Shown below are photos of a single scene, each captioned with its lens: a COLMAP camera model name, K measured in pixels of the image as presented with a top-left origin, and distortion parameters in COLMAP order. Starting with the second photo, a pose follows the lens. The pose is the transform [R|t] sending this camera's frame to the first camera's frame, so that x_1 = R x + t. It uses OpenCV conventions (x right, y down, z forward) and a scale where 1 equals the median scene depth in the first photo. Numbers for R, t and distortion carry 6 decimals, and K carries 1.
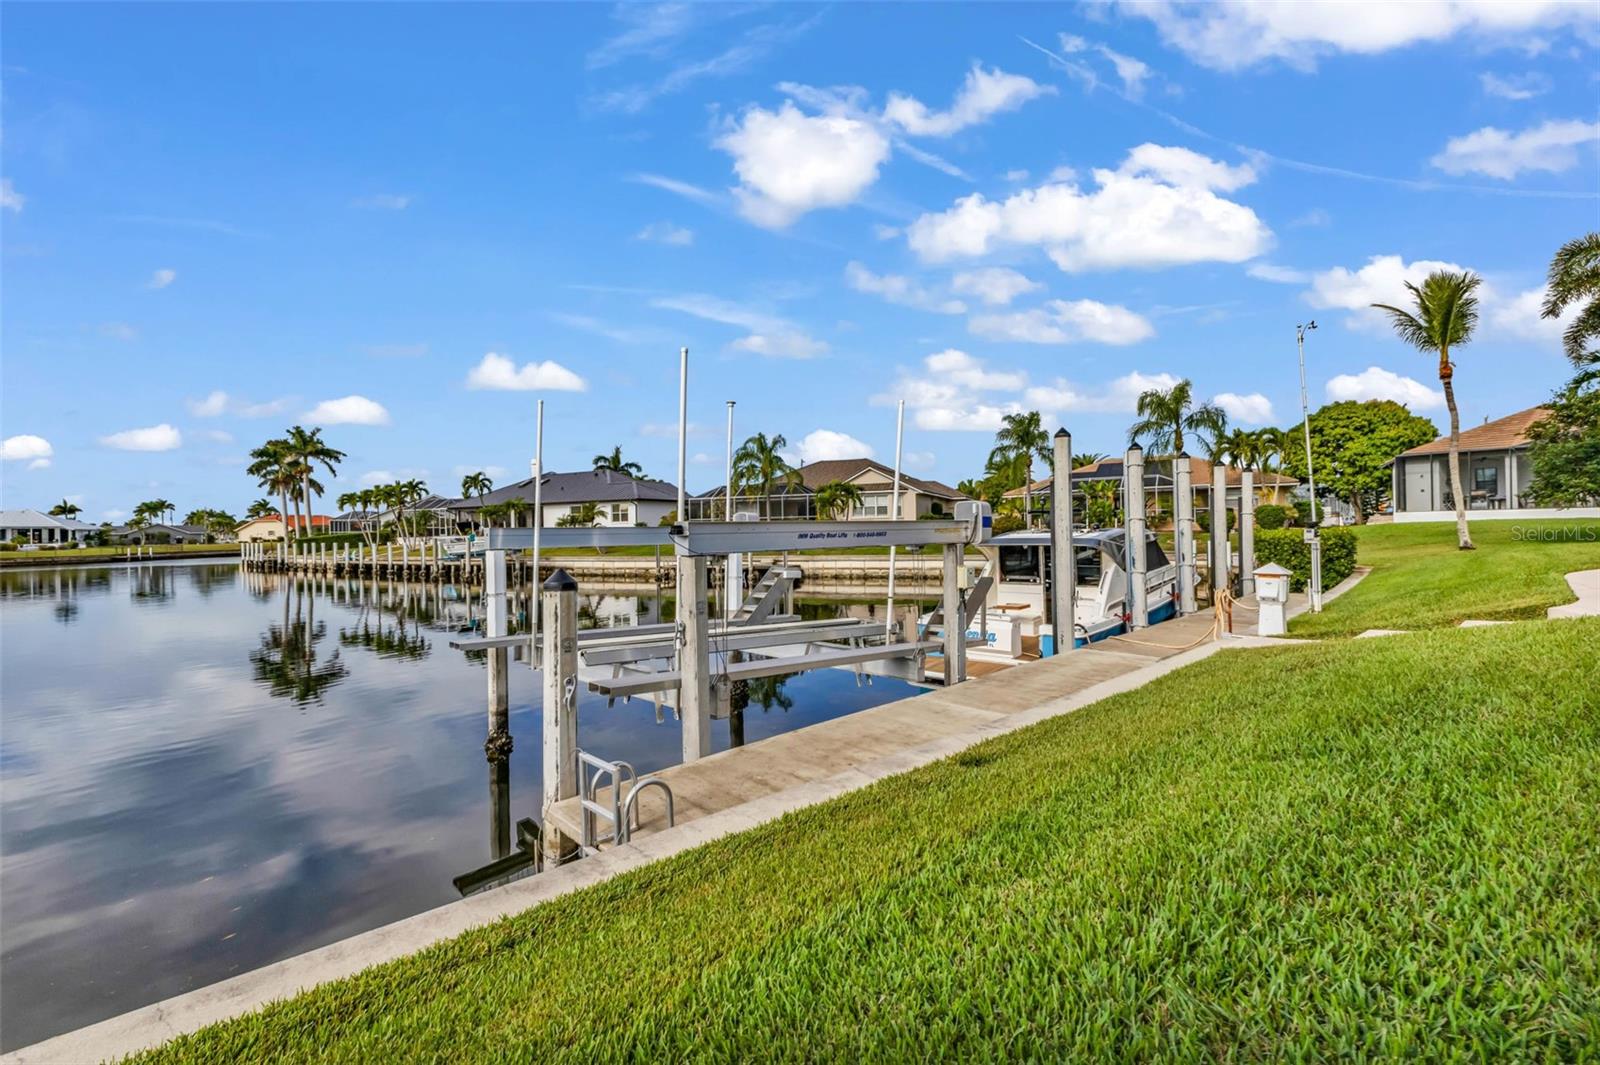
lens RADIAL K [[707.7, 0, 794.2], [0, 707.7, 508.4], [0, 0, 1]] dist [0.008993, -0.000002]
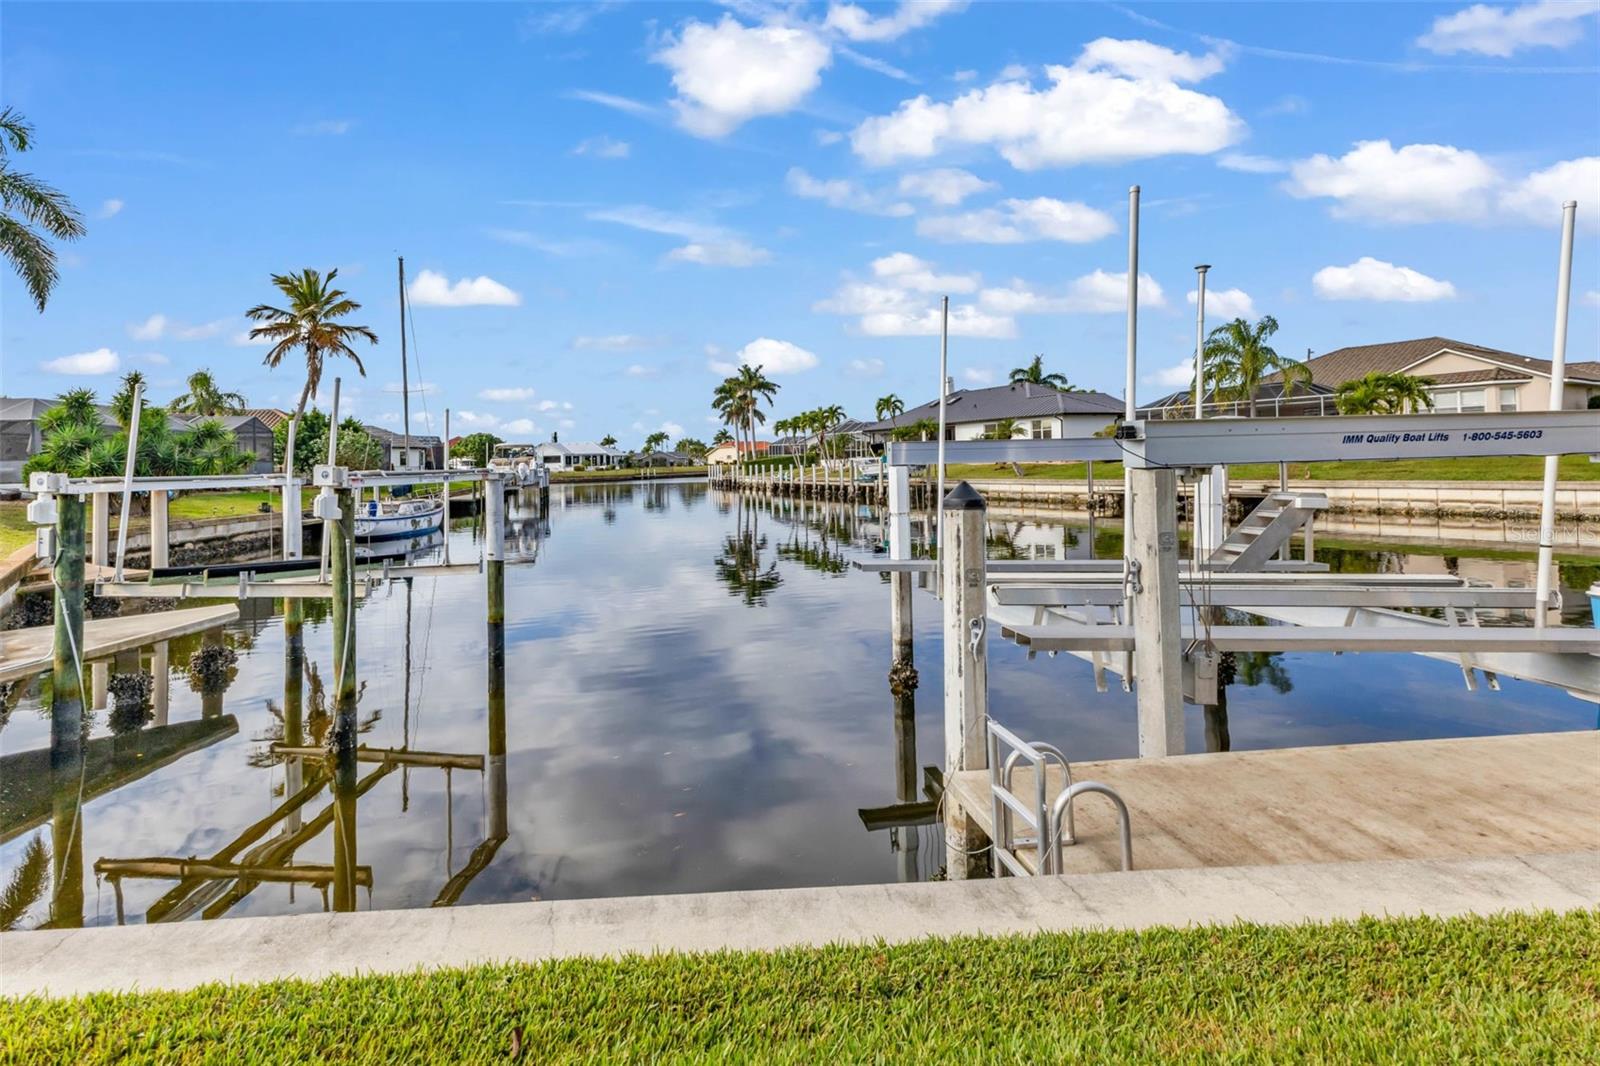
lens RADIAL K [[733.5, 0, 717.8], [0, 733.5, 470.4], [0, 0, 1]] dist [0.010579, 0.000217]
pose [[0.792218, 0.002970, -0.610231, -0.009678], [0.029411, 0.998640, 0.043043, 0.006383], [0.609529, -0.052046, 0.791053, 0.039585]]
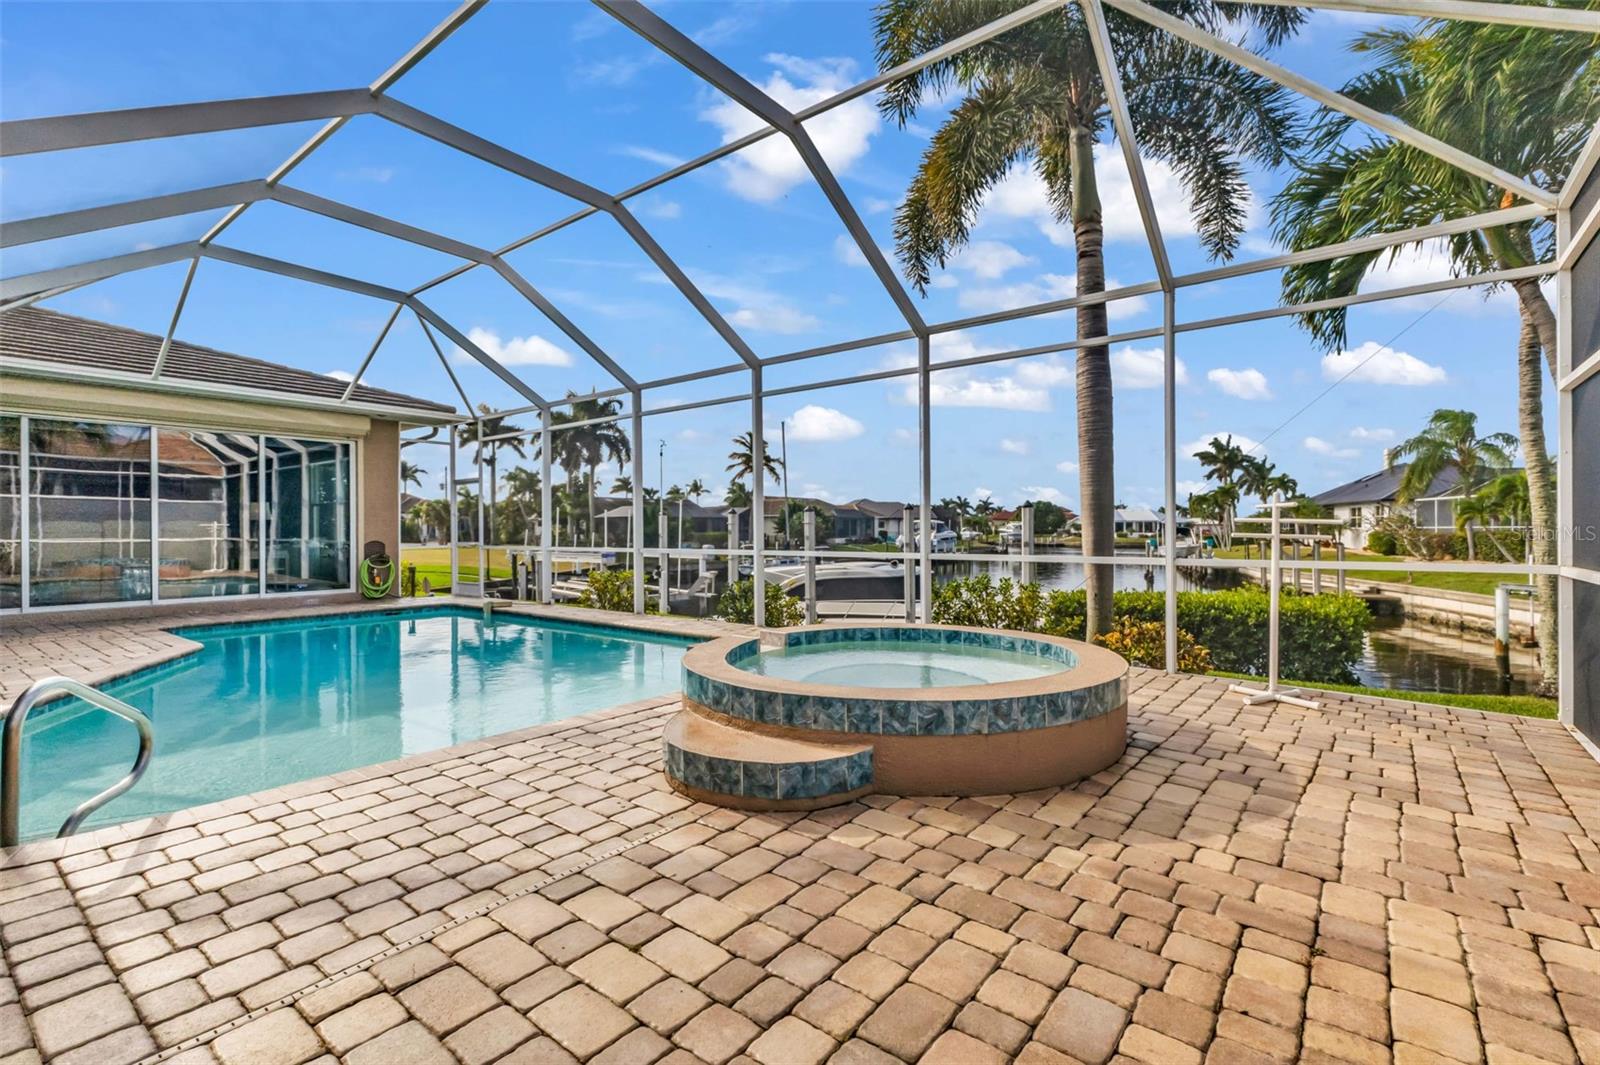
lens RADIAL K [[712.4, 0, 803.0], [0, 712.4, 540.9], [0, 0, 1]] dist [-0.011312, -0.000365]
pose [[0.138190, 0.033306, -0.989846, 0.568506], [0.029044, 0.998868, 0.037664, -0.018448], [0.989980, -0.033954, 0.137066, 0.289878]]
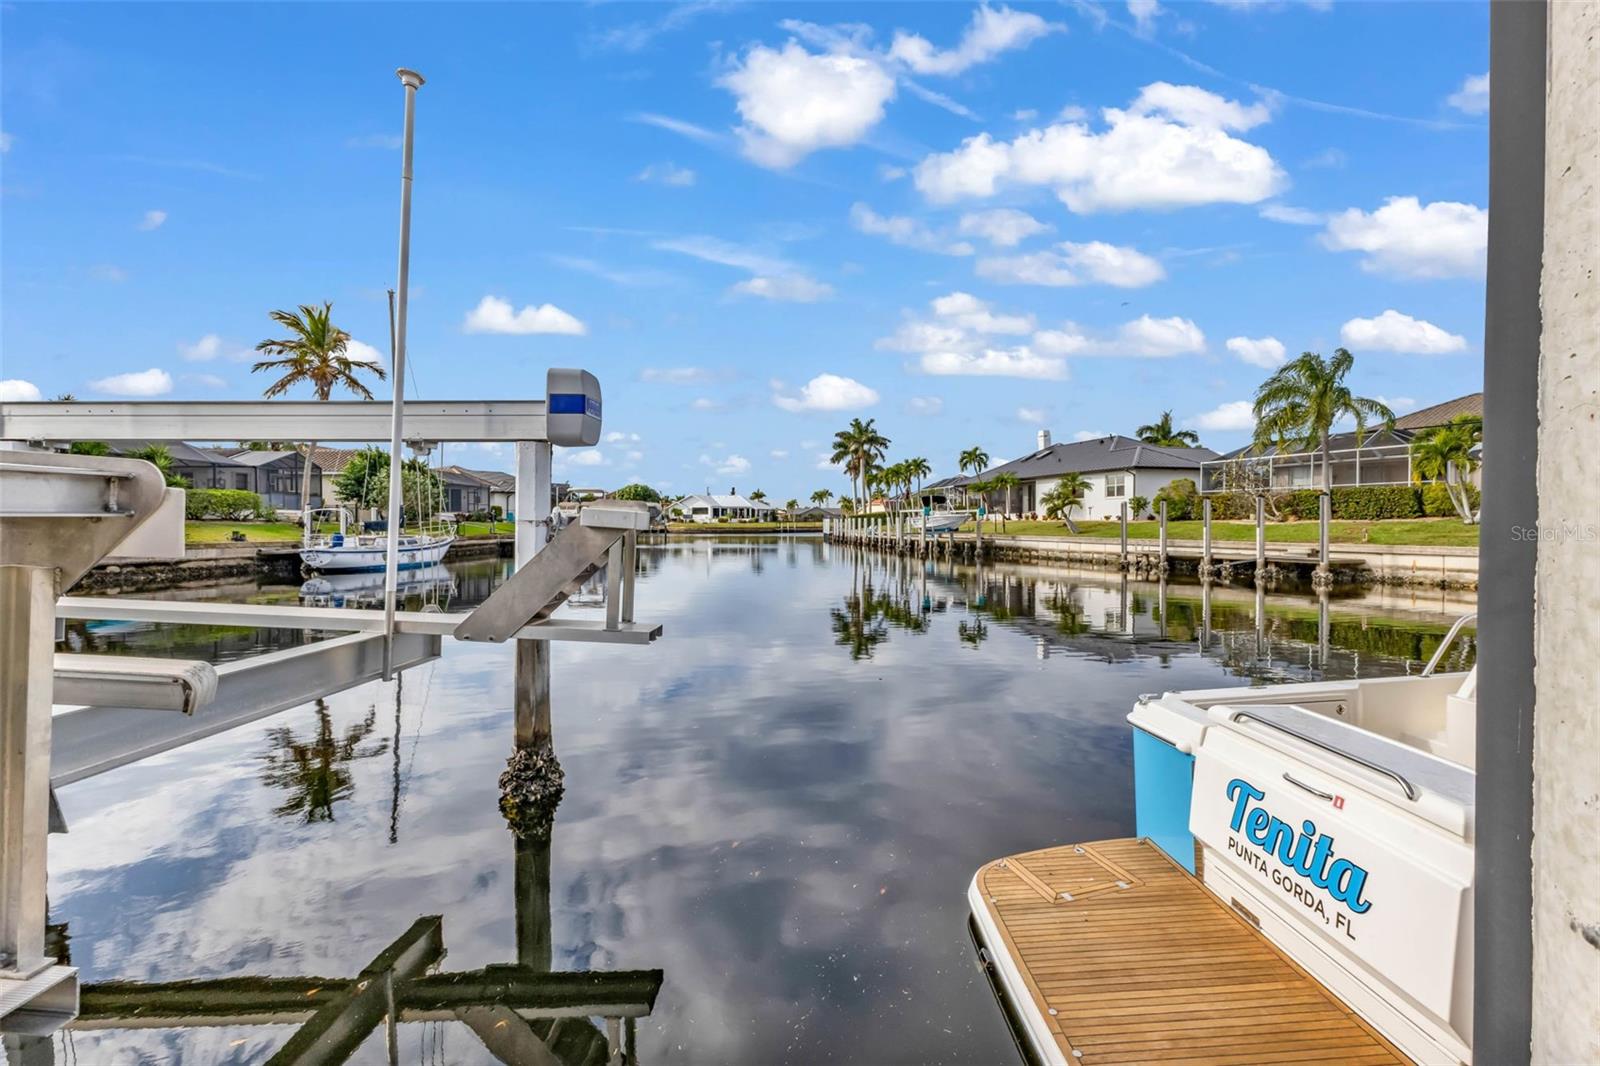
lens RADIAL K [[695.6, 0, 802.6], [0, 695.6, 530.4], [0, 0, 1]] dist [0.008448, -0.000399]
pose [[0.698680, 0.027992, -0.714886, 0.089388], [0.005675, 0.998986, 0.044663, 0.024319], [0.715411, -0.035262, 0.697813, 0.234431]]
